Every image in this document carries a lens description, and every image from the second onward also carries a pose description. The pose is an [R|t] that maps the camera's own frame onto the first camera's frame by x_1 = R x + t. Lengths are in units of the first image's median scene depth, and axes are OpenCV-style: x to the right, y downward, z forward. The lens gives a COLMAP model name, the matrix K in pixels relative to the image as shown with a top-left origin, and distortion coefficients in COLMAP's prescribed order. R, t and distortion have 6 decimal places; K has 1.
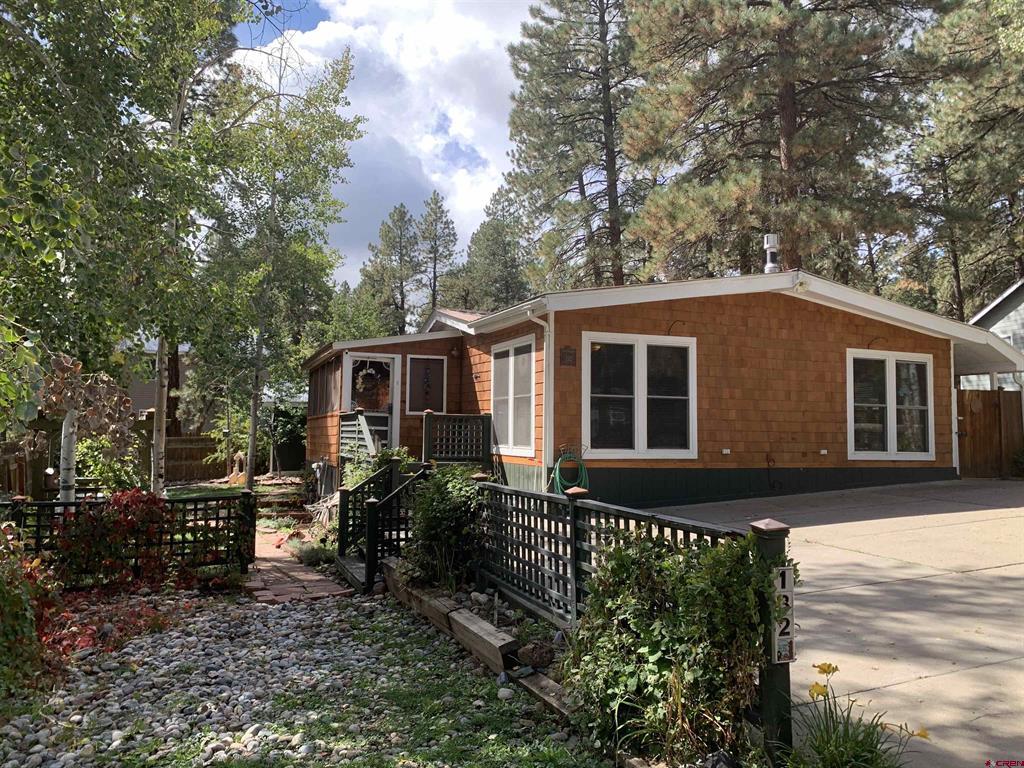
lens RADIAL K [[769.1, 0, 512.0], [0, 769.1, 384.0], [0, 0, 1]] dist [0.003508, -0.002617]
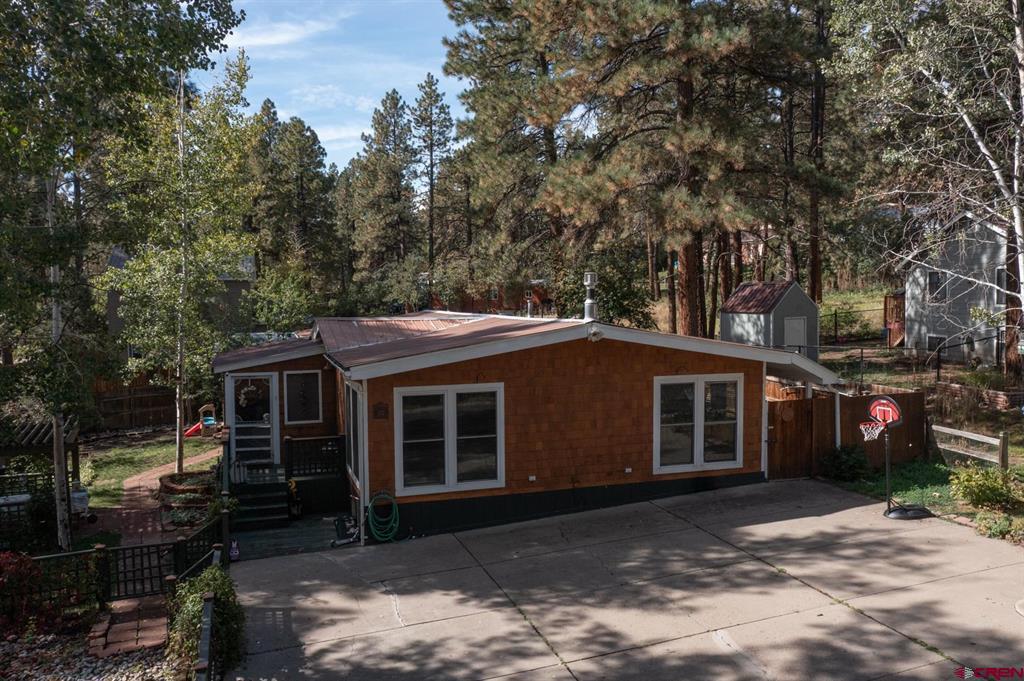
lens RADIAL K [[797.2, 0, 512.0], [0, 797.2, 340.5], [0, 0, 1]] dist [0.008317, 0.002025]
pose [[0.998866, -0.016931, -0.044499, 0.279994], [0.022123, 0.992659, 0.118905, -0.240698], [0.042159, -0.119755, 0.991908, -0.154194]]
